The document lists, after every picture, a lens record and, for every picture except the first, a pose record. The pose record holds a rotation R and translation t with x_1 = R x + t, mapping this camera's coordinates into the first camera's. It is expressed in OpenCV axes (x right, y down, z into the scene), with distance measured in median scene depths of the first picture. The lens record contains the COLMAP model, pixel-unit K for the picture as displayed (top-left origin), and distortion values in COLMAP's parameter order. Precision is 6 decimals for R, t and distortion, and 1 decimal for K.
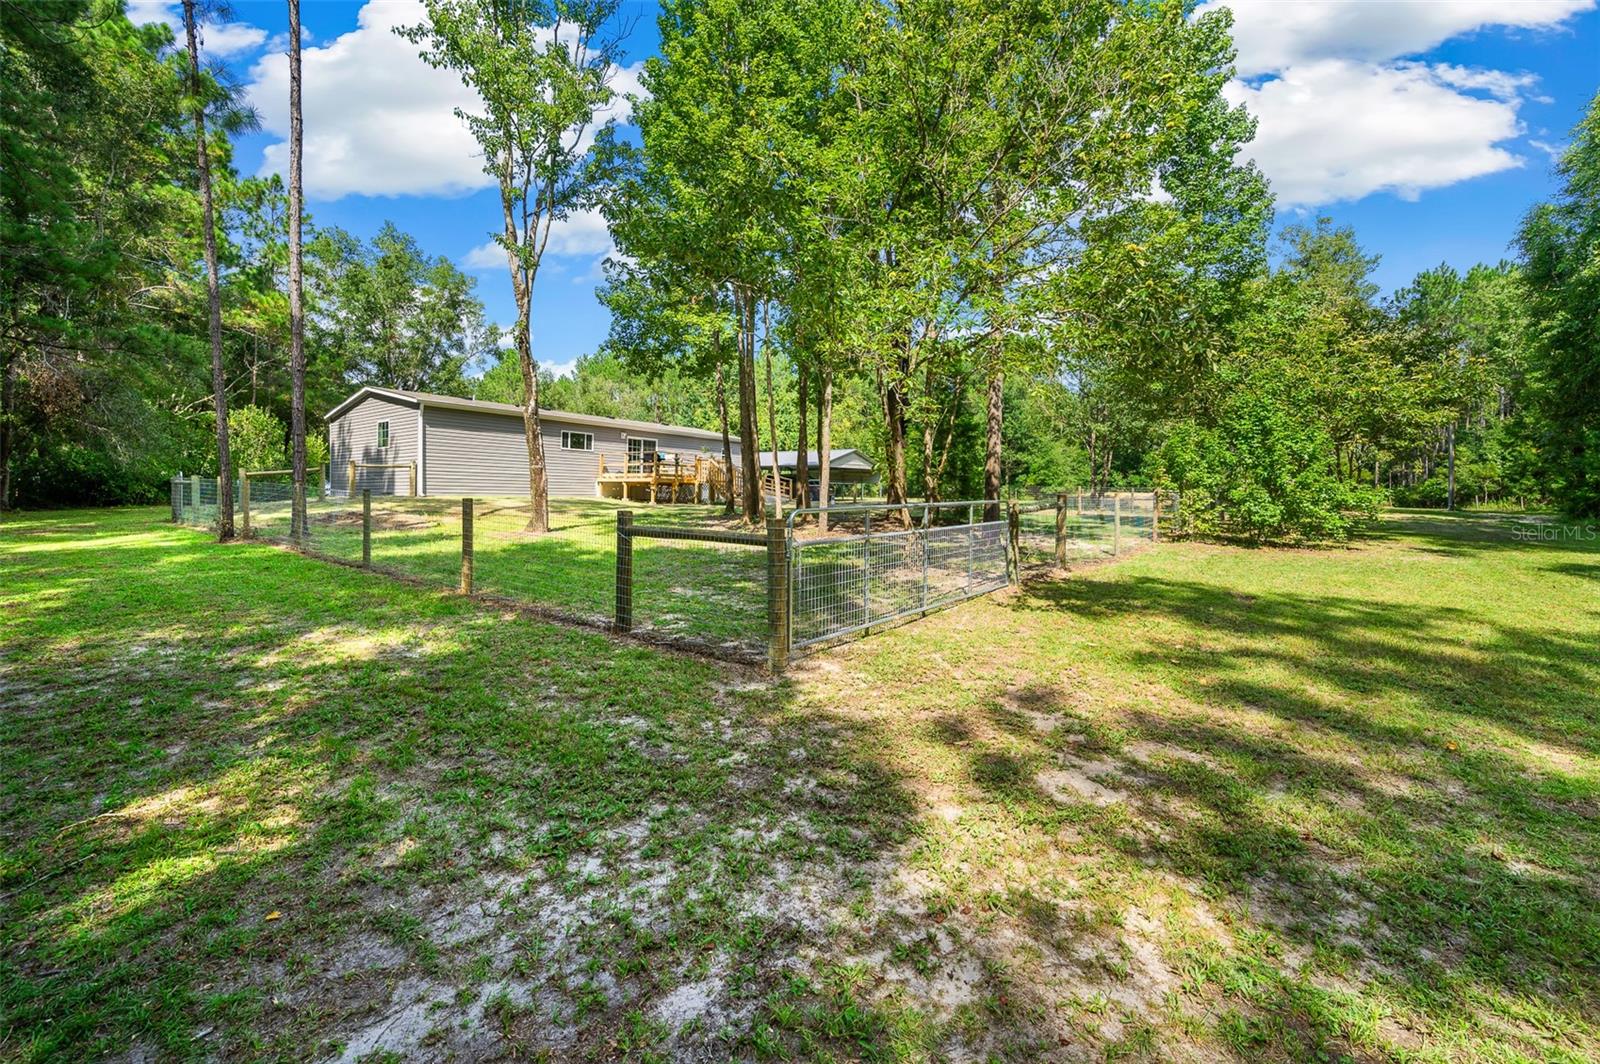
lens RADIAL K [[637.2, 0, 805.3], [0, 637.2, 495.0], [0, 0, 1]] dist [-0.000374, -0.000081]
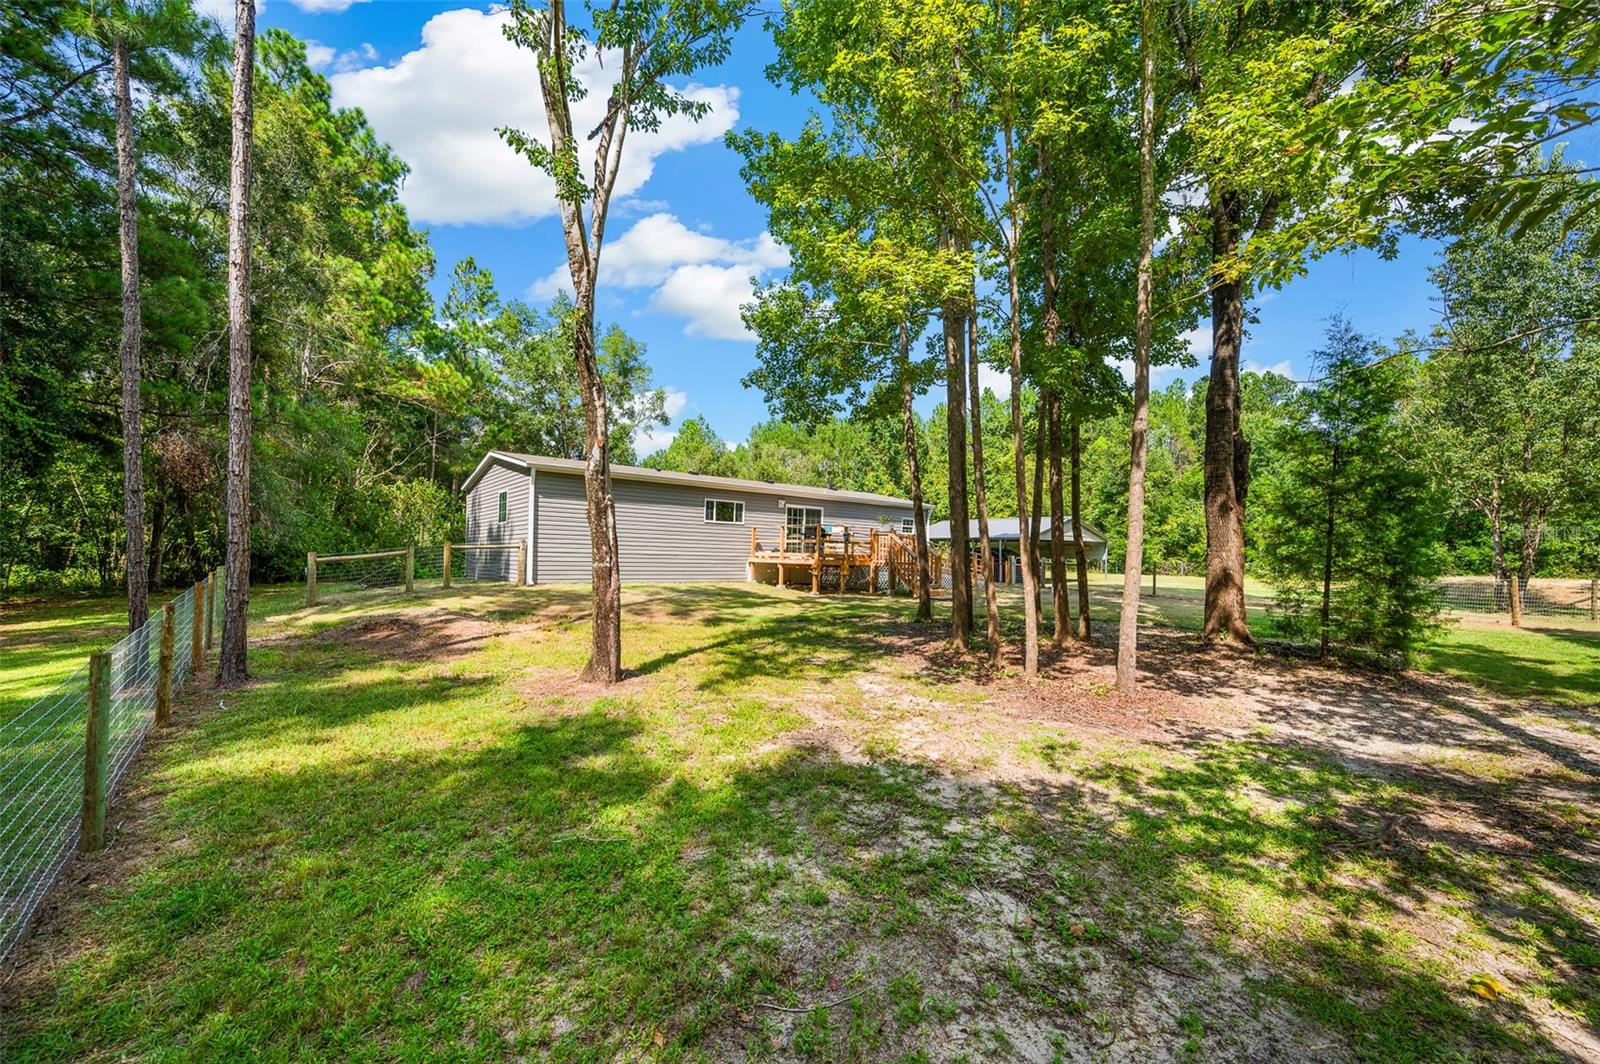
lens RADIAL K [[635.3, 0, 800.0], [0, 635.3, 541.0], [0, 0, 1]] dist [0.000520, -0.000055]
pose [[0.962770, 0.002283, -0.270312, -0.050580], [-0.010167, 0.999563, -0.027768, -0.026438], [0.270130, 0.029483, 0.962372, 0.256823]]
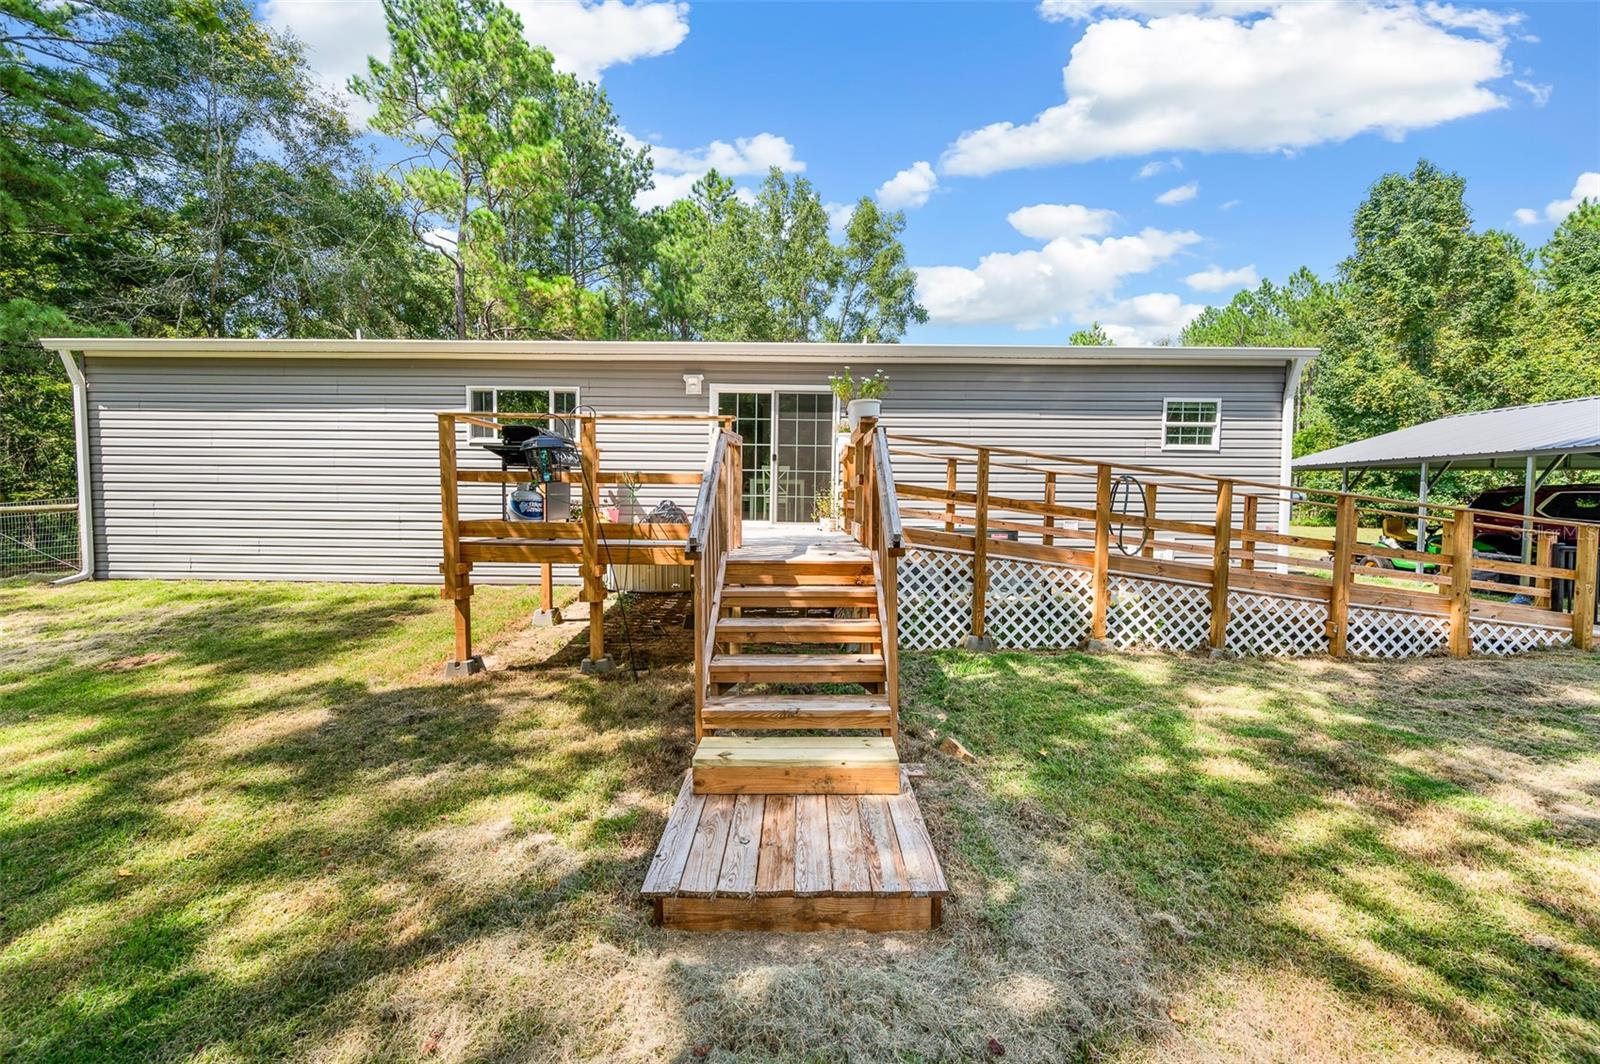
lens RADIAL K [[635.3, 0, 800.0], [0, 635.3, 541.0], [0, 0, 1]] dist [0.000520, -0.000055]
pose [[0.564219, 0.043246, -0.824492, 0.000550], [-0.003320, 0.998738, 0.050114, -0.035466], [0.825618, -0.025537, 0.563651, 0.922697]]
